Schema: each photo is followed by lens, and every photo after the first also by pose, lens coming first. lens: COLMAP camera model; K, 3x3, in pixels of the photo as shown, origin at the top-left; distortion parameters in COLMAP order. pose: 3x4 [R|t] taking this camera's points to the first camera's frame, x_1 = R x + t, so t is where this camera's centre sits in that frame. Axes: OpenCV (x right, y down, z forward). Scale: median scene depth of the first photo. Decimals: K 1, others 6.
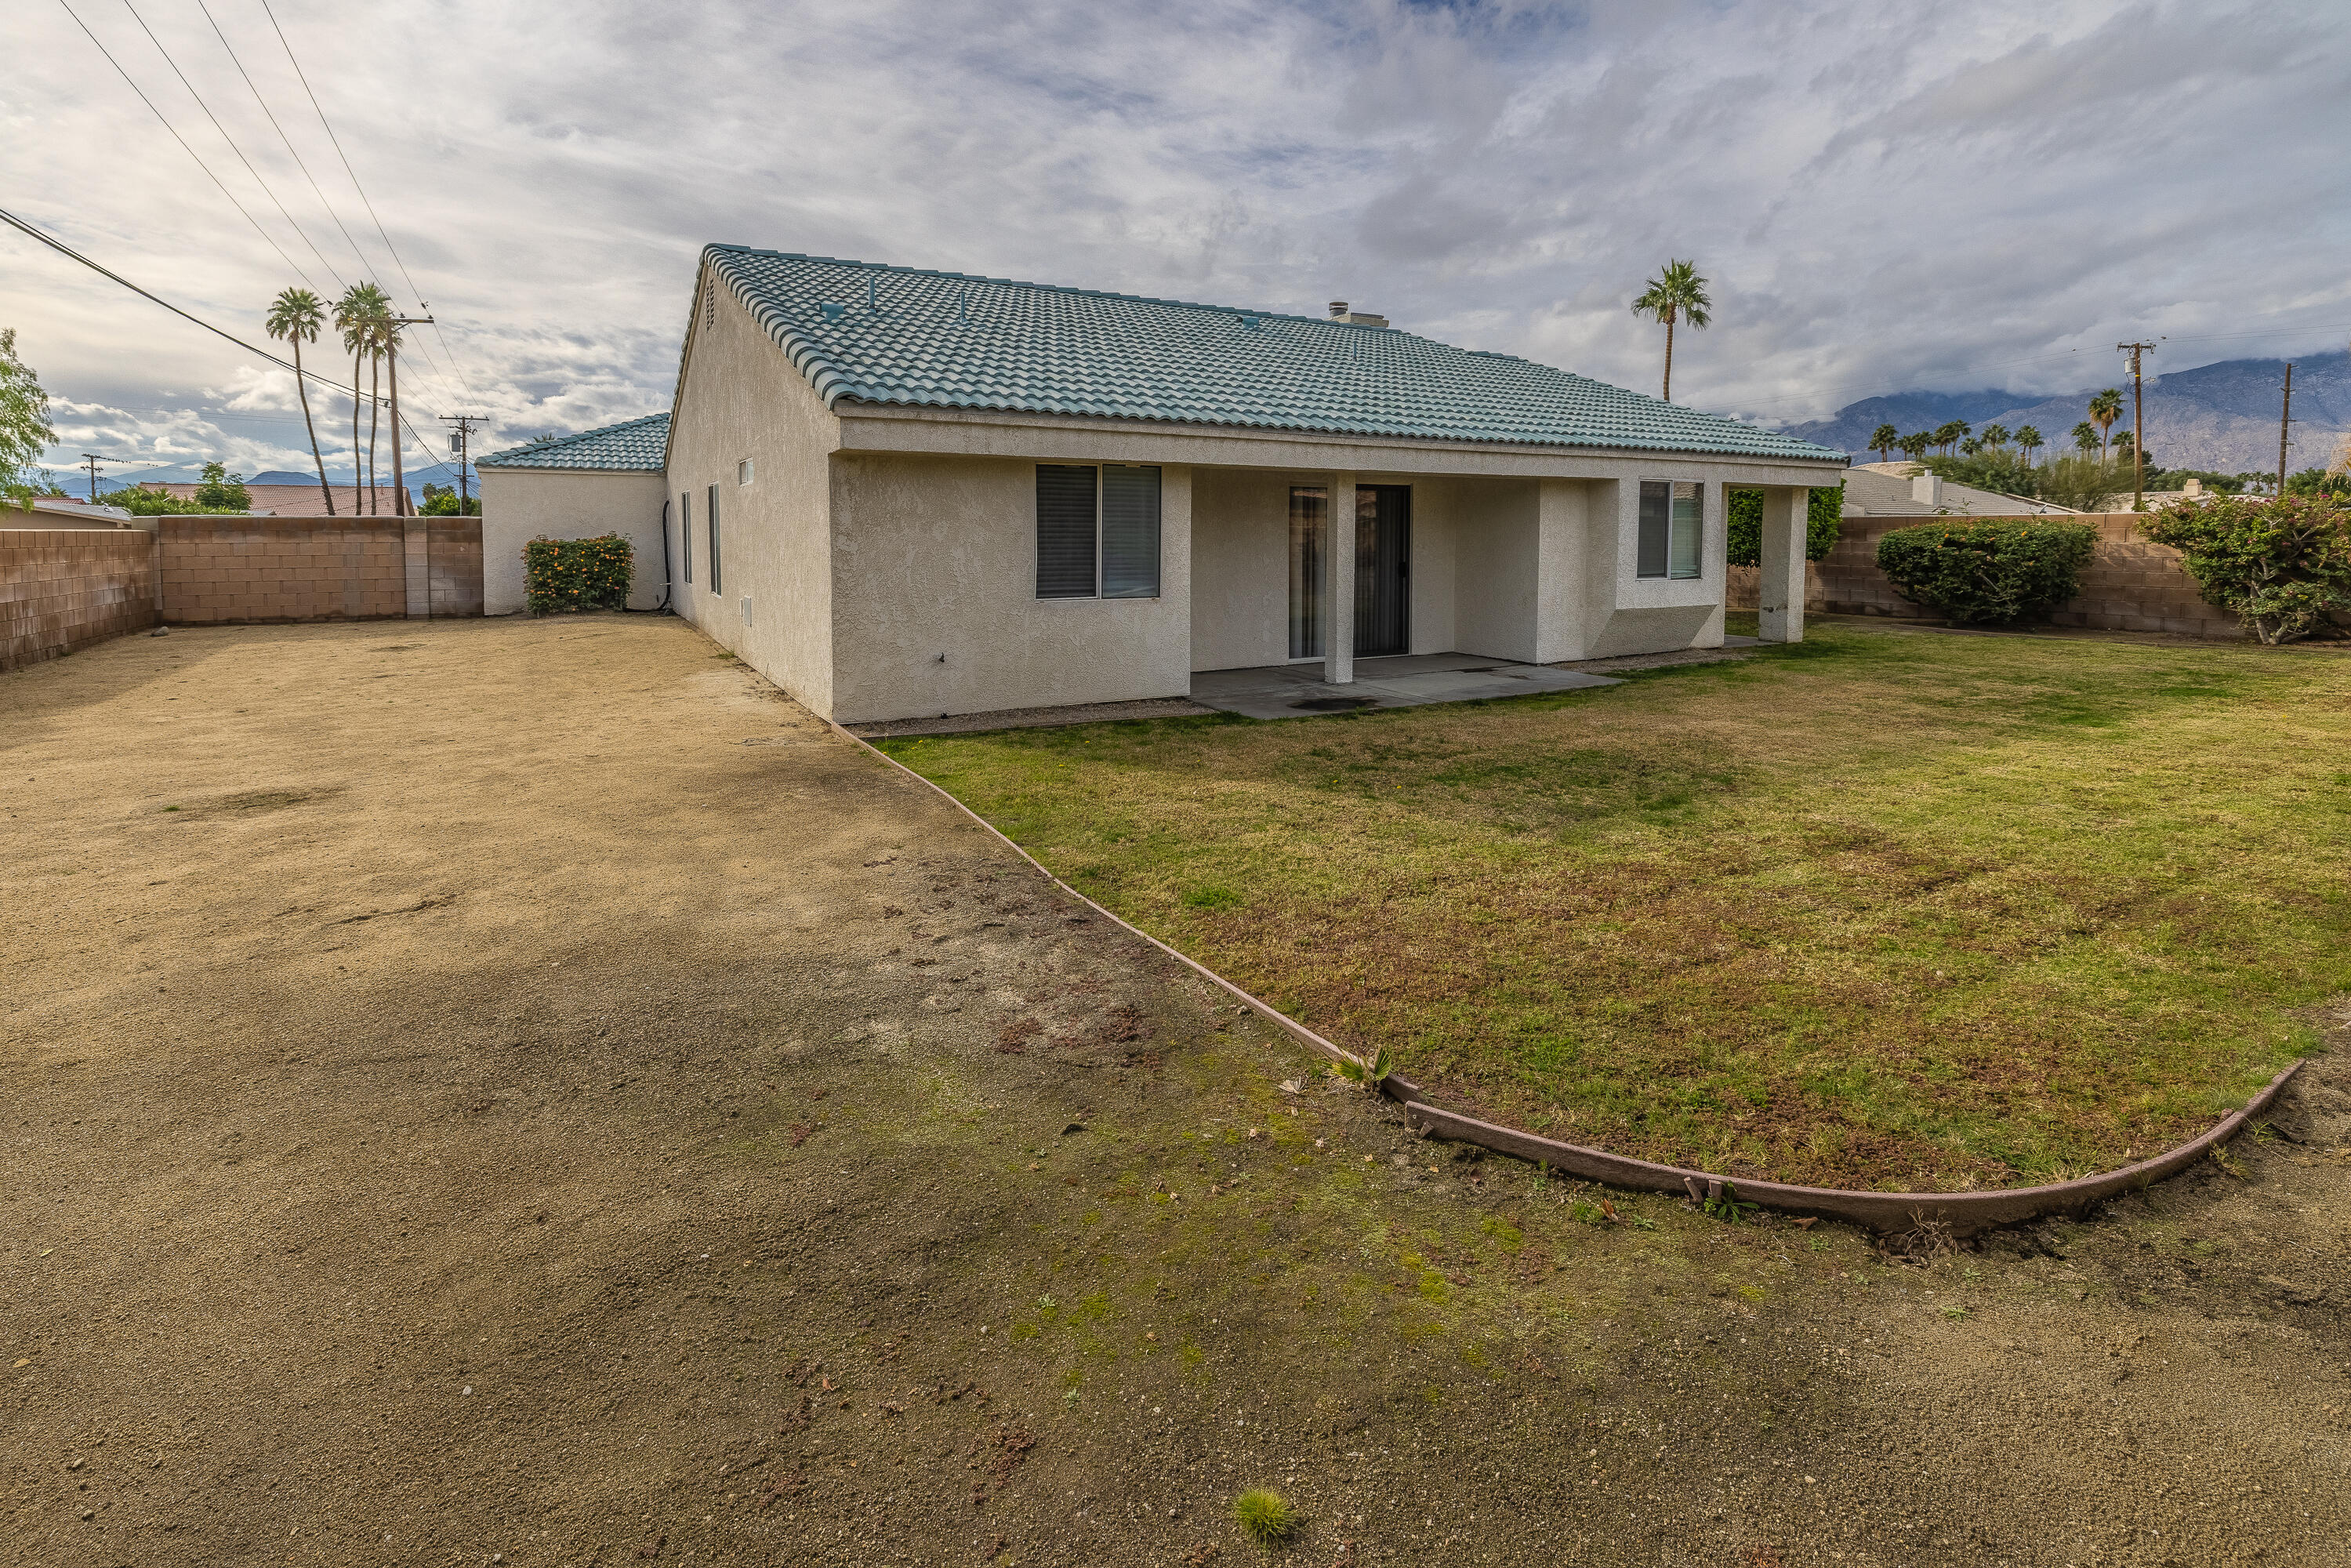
lens RADIAL K [[1006.3, 0, 1172.3], [0, 1006.3, 772.4], [0, 0, 1]] dist [0.018182, -0.000065]
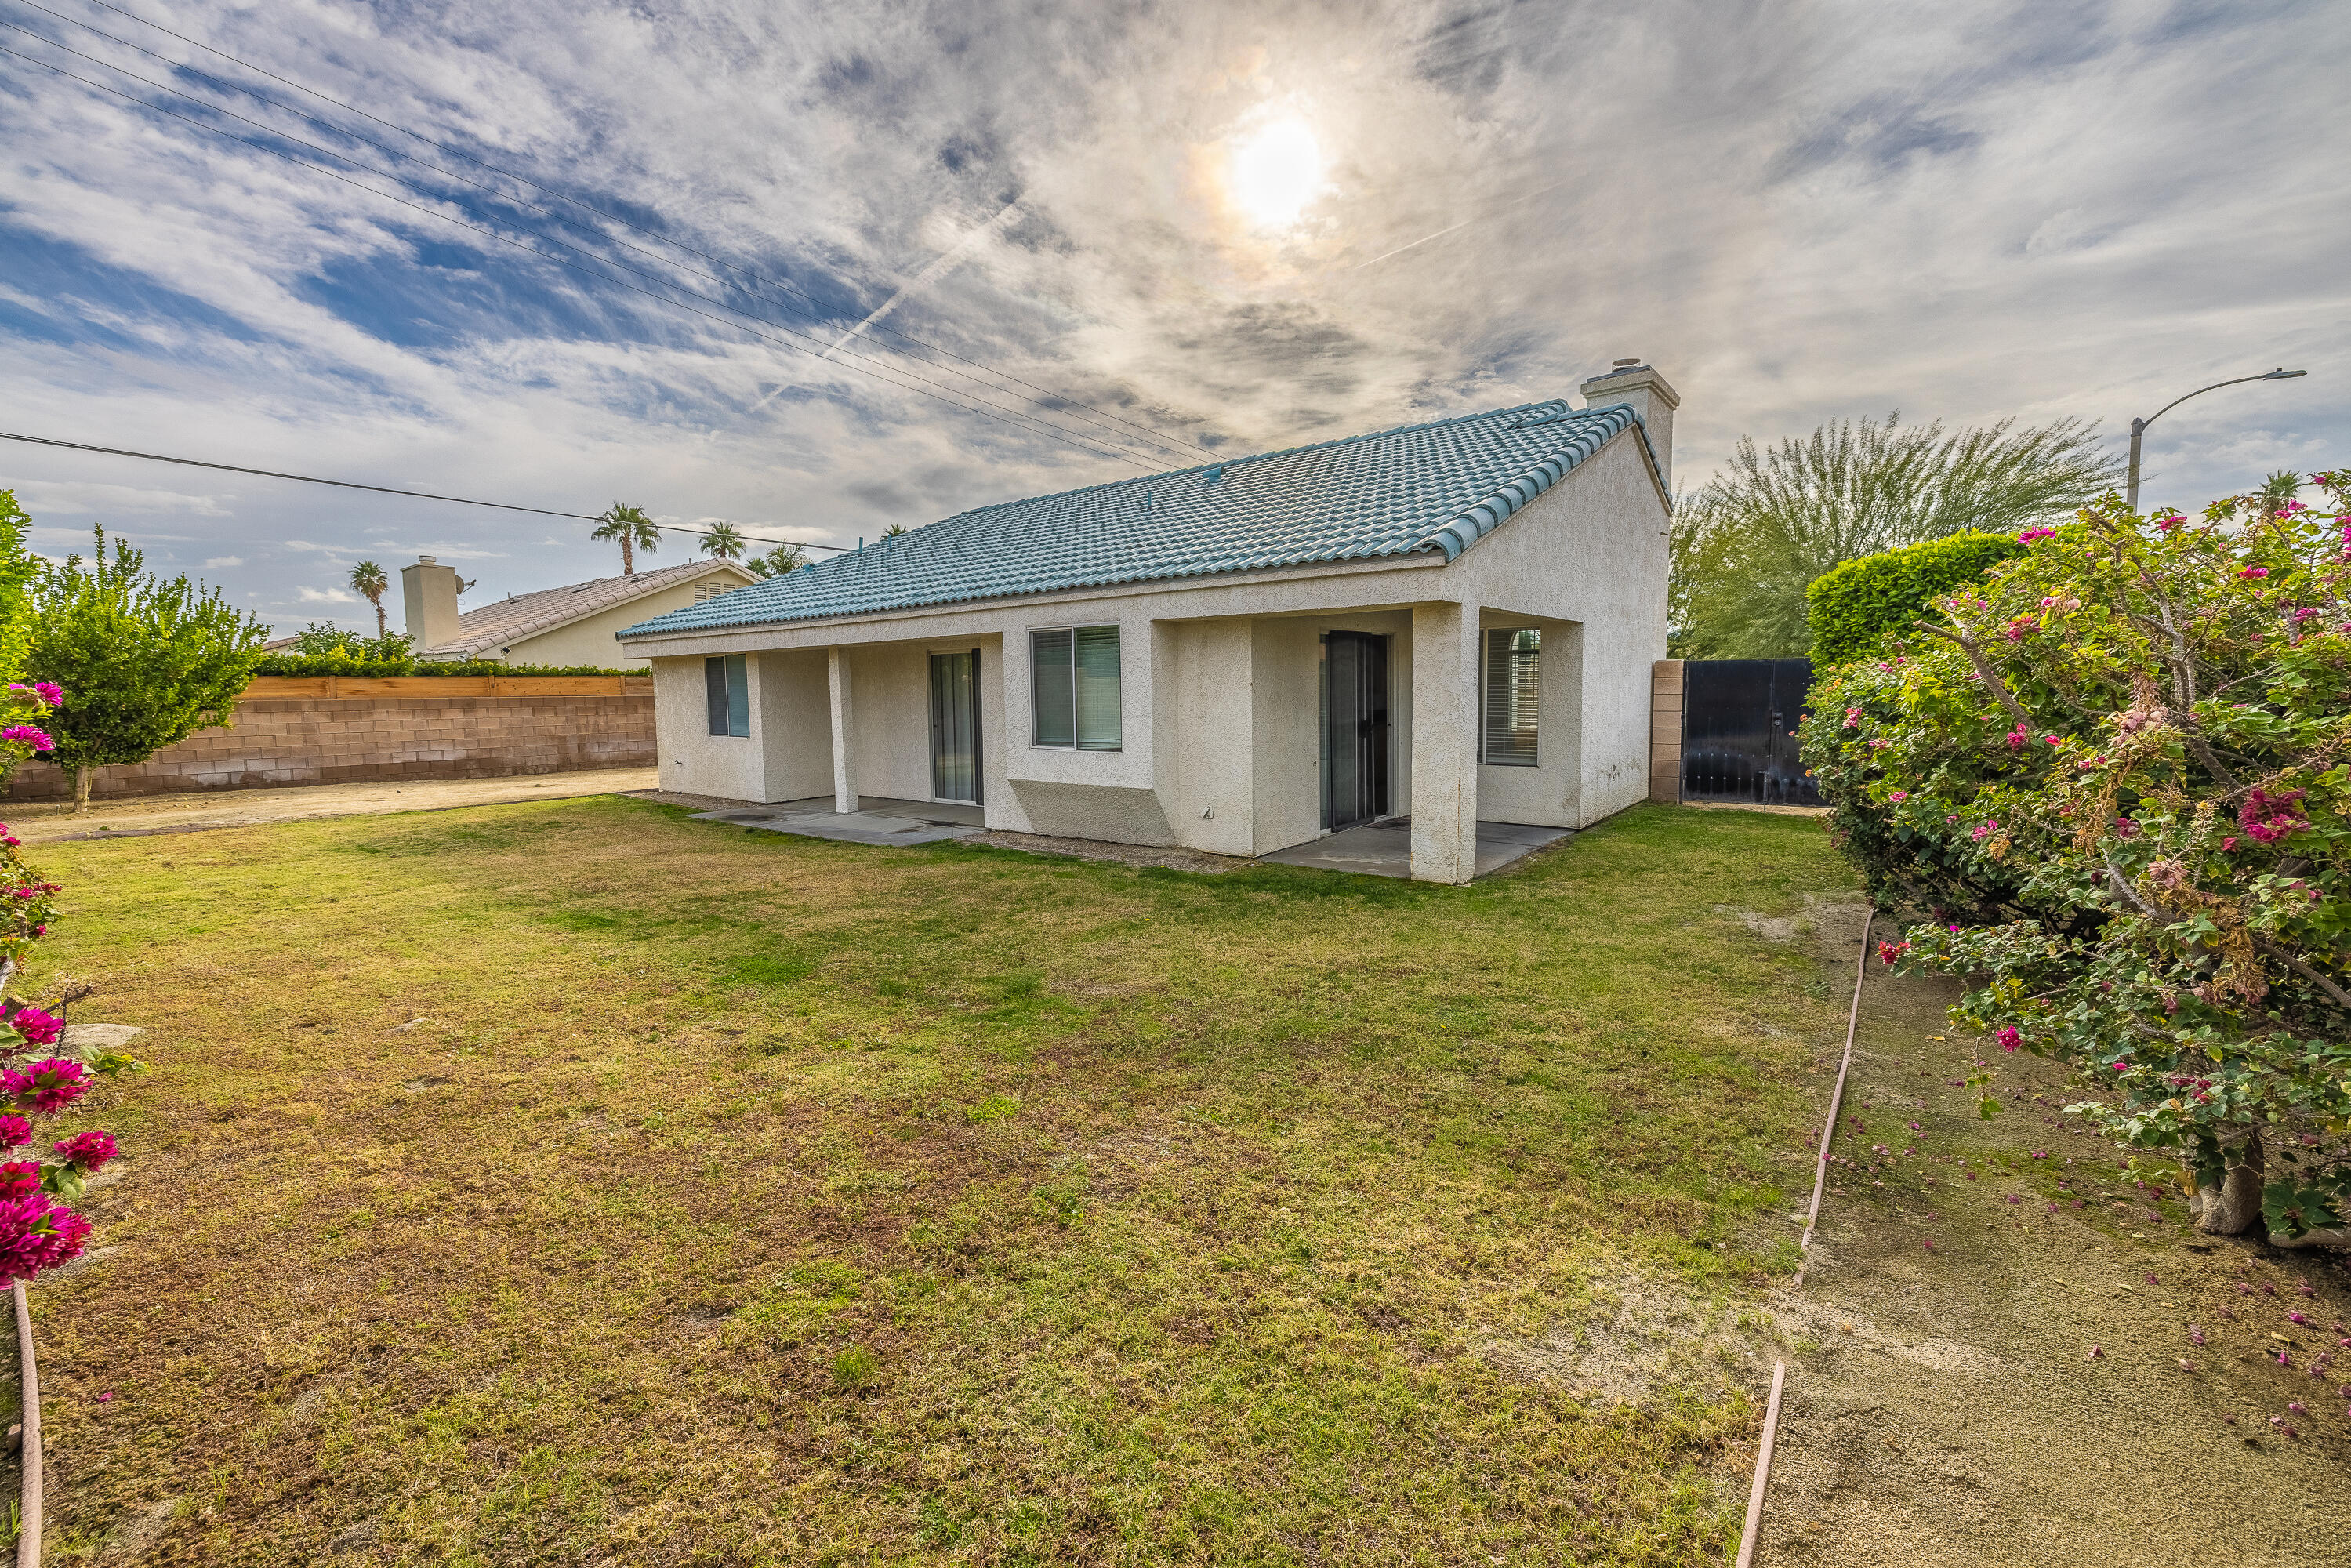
lens RADIAL K [[1006.3, 0, 1172.3], [0, 1006.3, 772.4], [0, 0, 1]] dist [0.018182, -0.000065]
pose [[0.388824, 0.077514, -0.918046, 1.261024], [-0.177836, 0.984029, 0.007765, -0.196161], [0.903986, 0.160242, 0.396399, 0.779049]]
